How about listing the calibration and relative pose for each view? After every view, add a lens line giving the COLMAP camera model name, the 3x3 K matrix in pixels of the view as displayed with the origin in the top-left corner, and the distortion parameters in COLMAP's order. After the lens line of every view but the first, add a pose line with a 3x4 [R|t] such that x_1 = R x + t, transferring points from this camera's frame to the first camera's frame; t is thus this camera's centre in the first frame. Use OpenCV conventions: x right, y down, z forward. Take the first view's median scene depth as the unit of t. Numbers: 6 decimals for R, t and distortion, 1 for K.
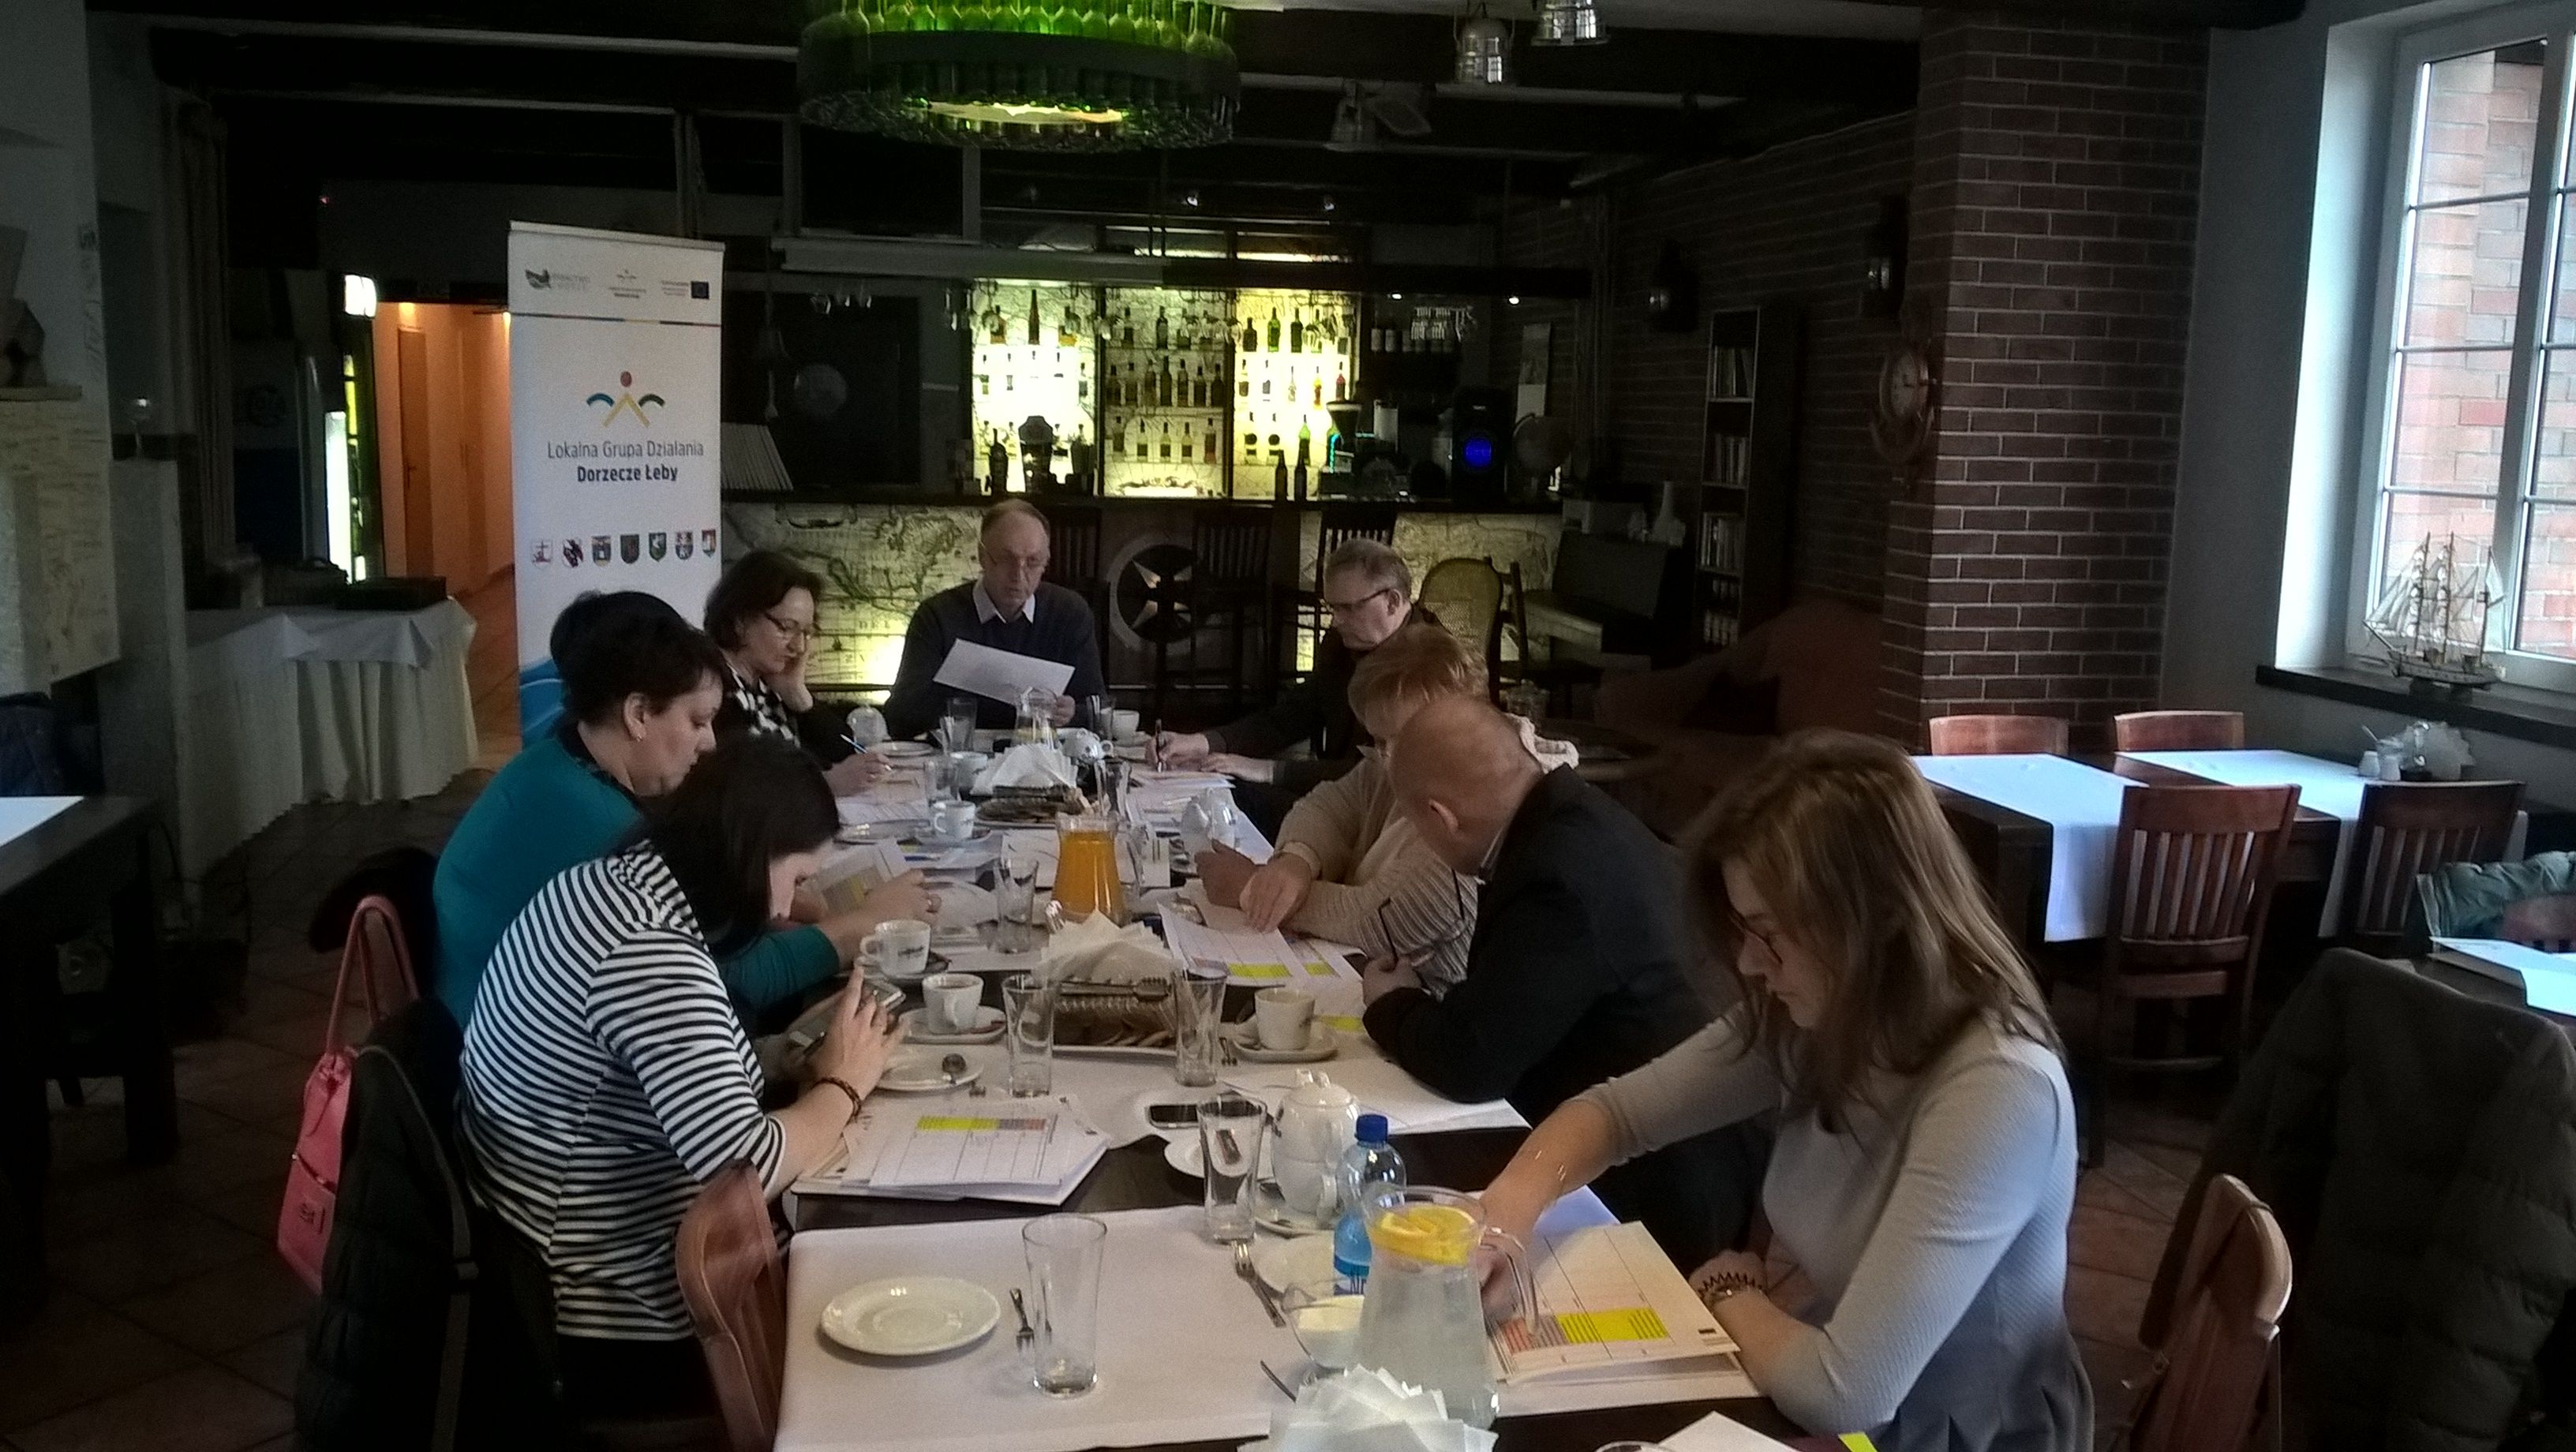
lens RADIAL K [[2075.5, 0, 1288.0], [0, 2075.5, 726.0], [0, 0, 1]] dist [0.082994, -0.216552]
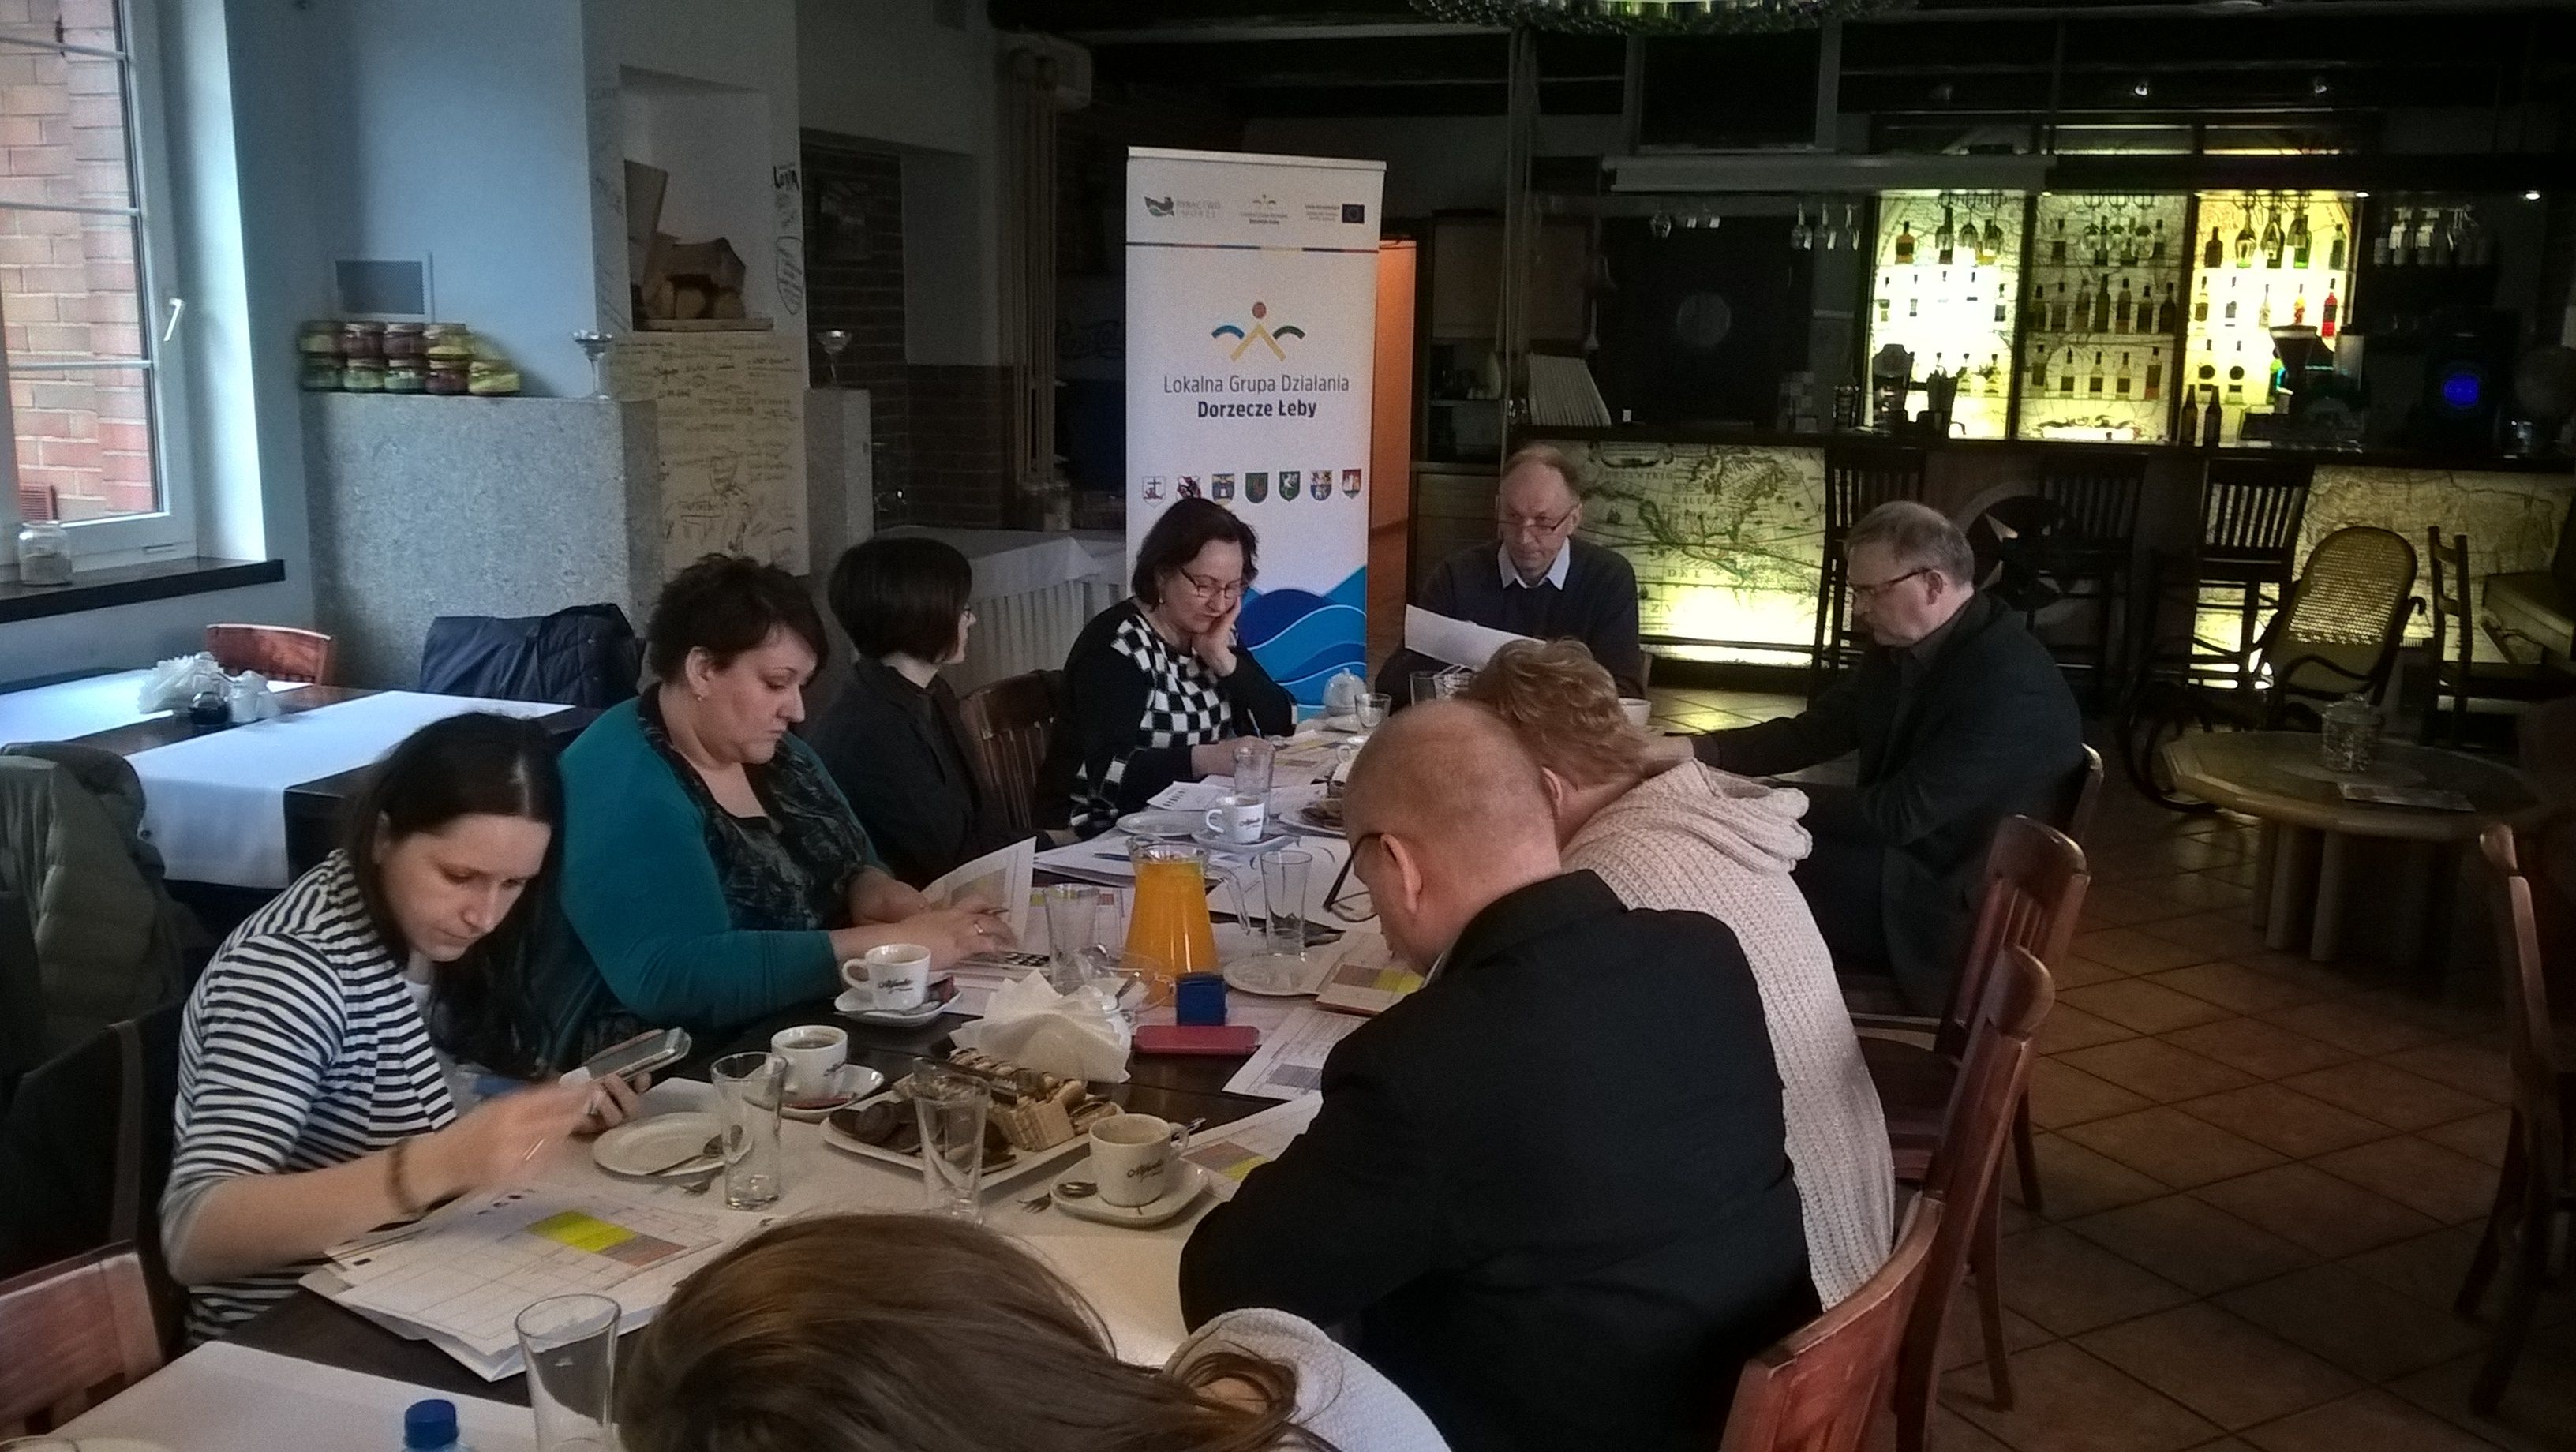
lens RADIAL K [[2075.5, 0, 1288.0], [0, 2075.5, 726.0], [0, 0, 1]] dist [0.082994, -0.216552]
pose [[0.867343, 0.086736, -0.490095, 0.108821], [-0.071178, 0.996193, 0.050337, -0.014960], [0.492595, -0.008776, 0.870214, 0.104691]]
